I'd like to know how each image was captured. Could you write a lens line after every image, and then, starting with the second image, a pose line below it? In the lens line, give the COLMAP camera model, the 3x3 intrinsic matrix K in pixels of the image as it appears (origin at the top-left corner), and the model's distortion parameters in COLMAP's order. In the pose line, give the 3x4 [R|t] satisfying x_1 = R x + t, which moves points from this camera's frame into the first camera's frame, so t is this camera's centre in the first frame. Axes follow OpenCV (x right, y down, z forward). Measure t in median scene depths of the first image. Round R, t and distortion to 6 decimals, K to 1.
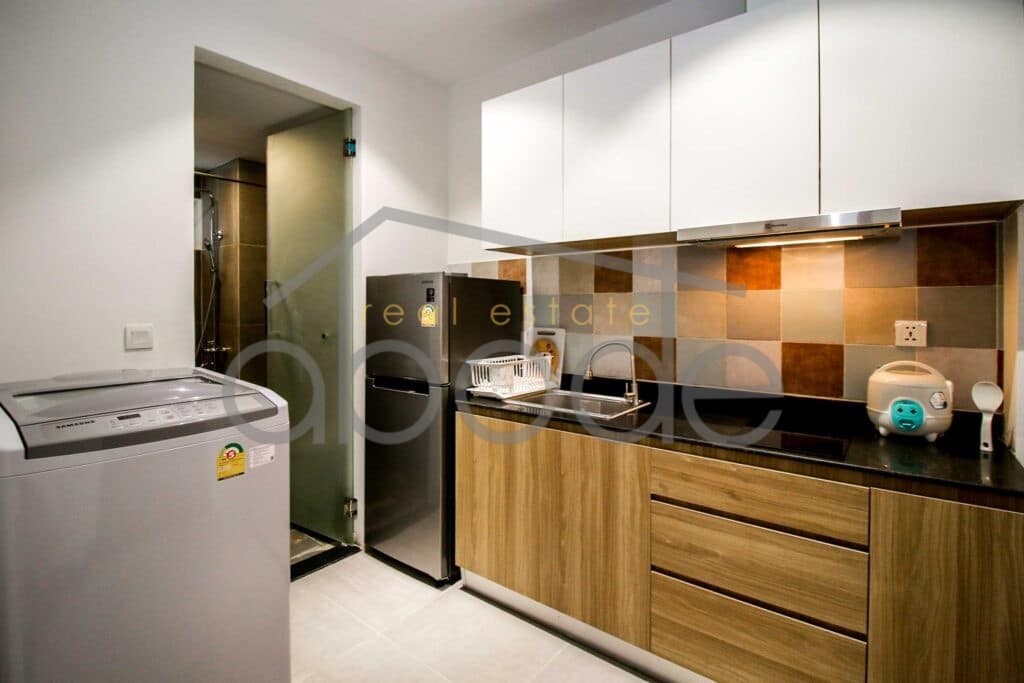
lens RADIAL K [[497.0, 0, 513.5], [0, 497.0, 306.8], [0, 0, 1]] dist [-0.001637, -0.000016]
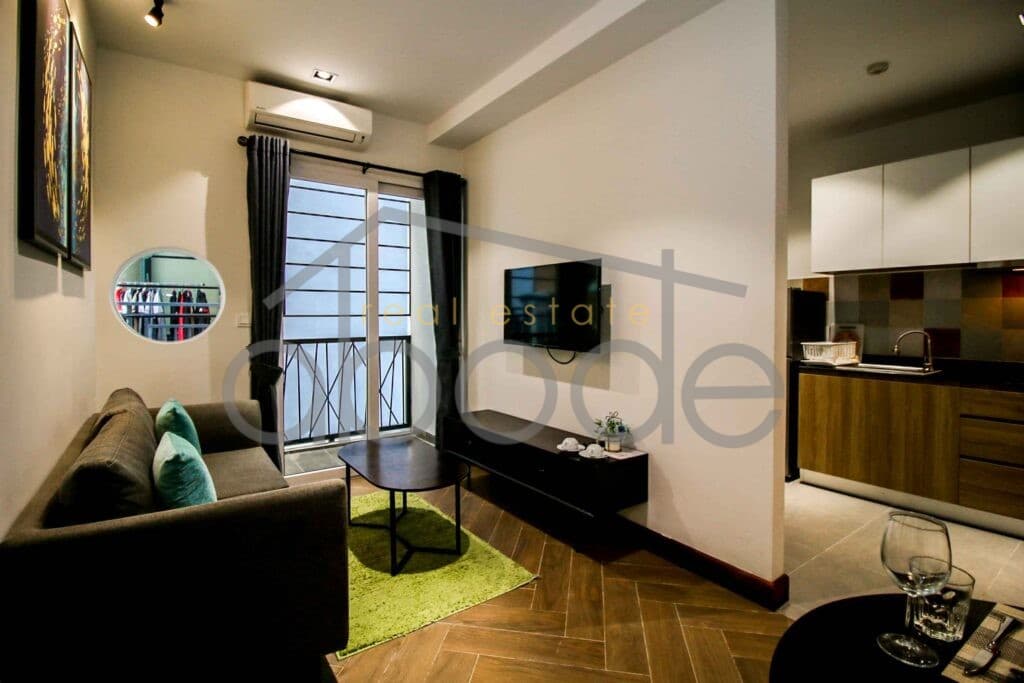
lens RADIAL K [[480.6, 0, 510.7], [0, 480.6, 320.1], [0, 0, 1]] dist [0.000138, -0.019783]
pose [[0.960566, 0.003861, -0.278025, -0.620927], [-0.003112, 0.999990, 0.003135, 0.038491], [0.278034, -0.002146, 0.960569, -0.815794]]
